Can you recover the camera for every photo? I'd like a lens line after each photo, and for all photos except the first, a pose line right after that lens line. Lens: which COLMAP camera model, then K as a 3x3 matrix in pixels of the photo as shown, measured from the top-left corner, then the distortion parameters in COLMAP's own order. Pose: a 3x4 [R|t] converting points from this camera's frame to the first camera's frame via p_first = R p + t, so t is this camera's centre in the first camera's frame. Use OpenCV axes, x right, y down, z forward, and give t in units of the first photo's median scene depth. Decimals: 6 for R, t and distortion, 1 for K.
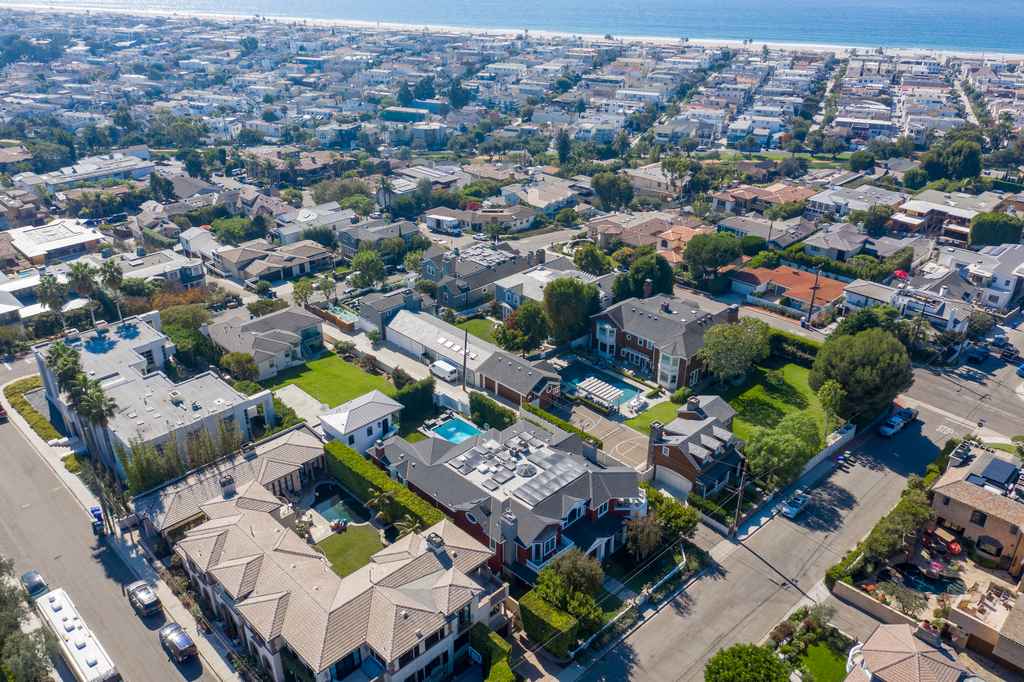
lens RADIAL K [[812.2, 0, 512.0], [0, 812.2, 341.0], [0, 0, 1]] dist [-0.007100, -0.002603]
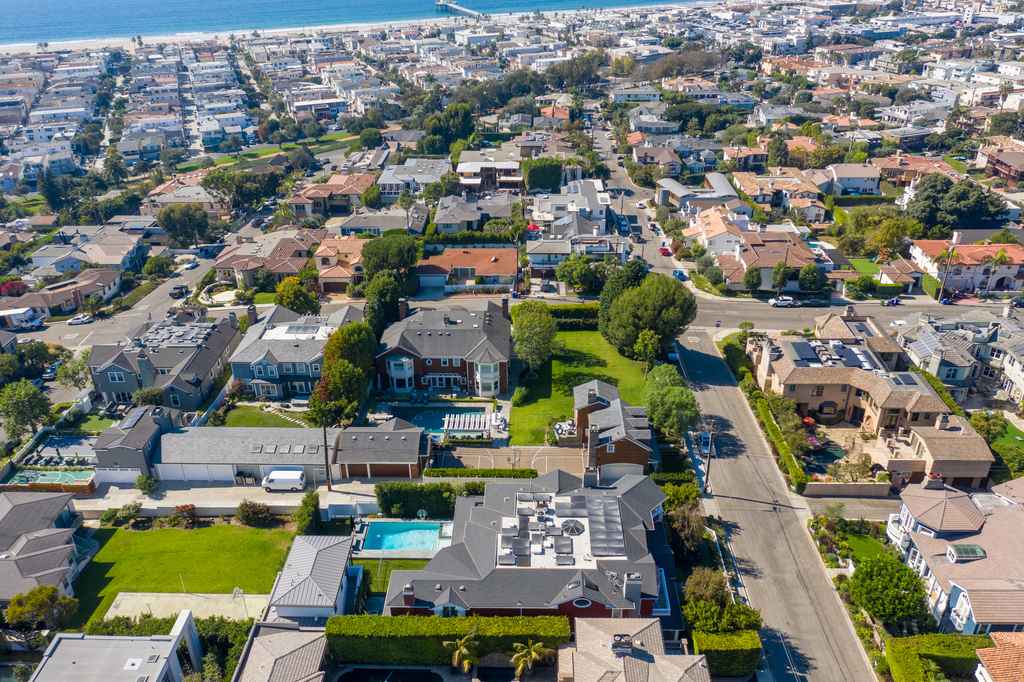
lens RADIAL K [[812.2, 0, 512.0], [0, 812.2, 341.0], [0, 0, 1]] dist [-0.007100, -0.002603]
pose [[0.717978, -0.334768, 0.610277, -0.340661], [0.325568, 0.936447, 0.130665, -0.115938], [-0.615235, 0.104872, 0.781337, 0.210099]]
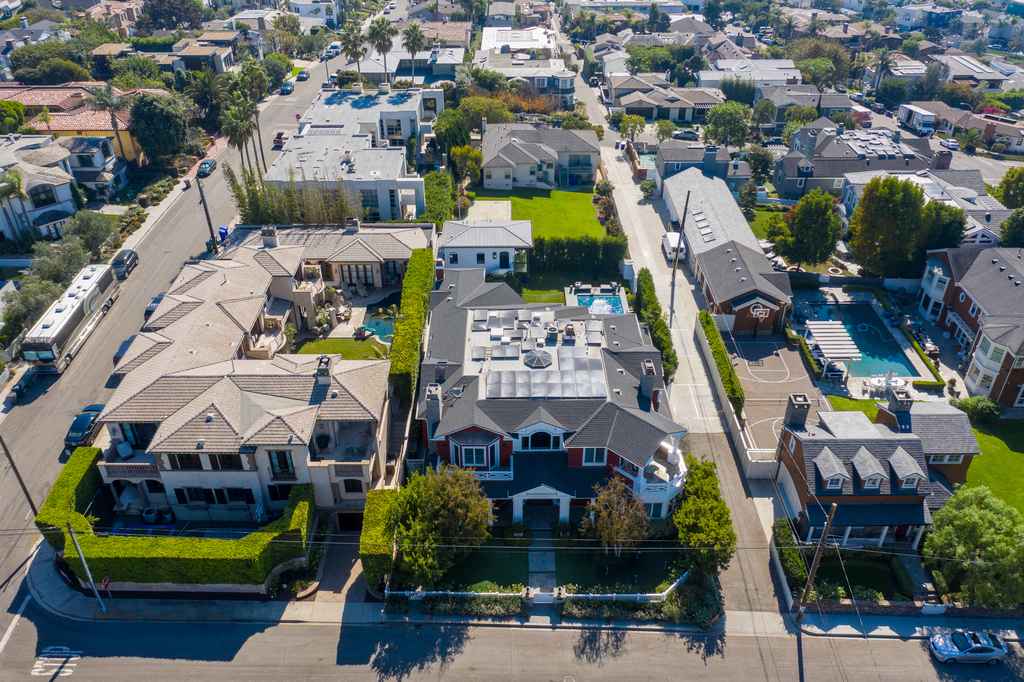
lens RADIAL K [[812.2, 0, 512.0], [0, 812.2, 341.0], [0, 0, 1]] dist [-0.007100, -0.002603]
pose [[0.710969, 0.386063, -0.587774, 0.272020], [-0.316879, 0.922041, 0.222322, -0.002450], [0.627783, 0.028189, 0.777878, 0.293792]]
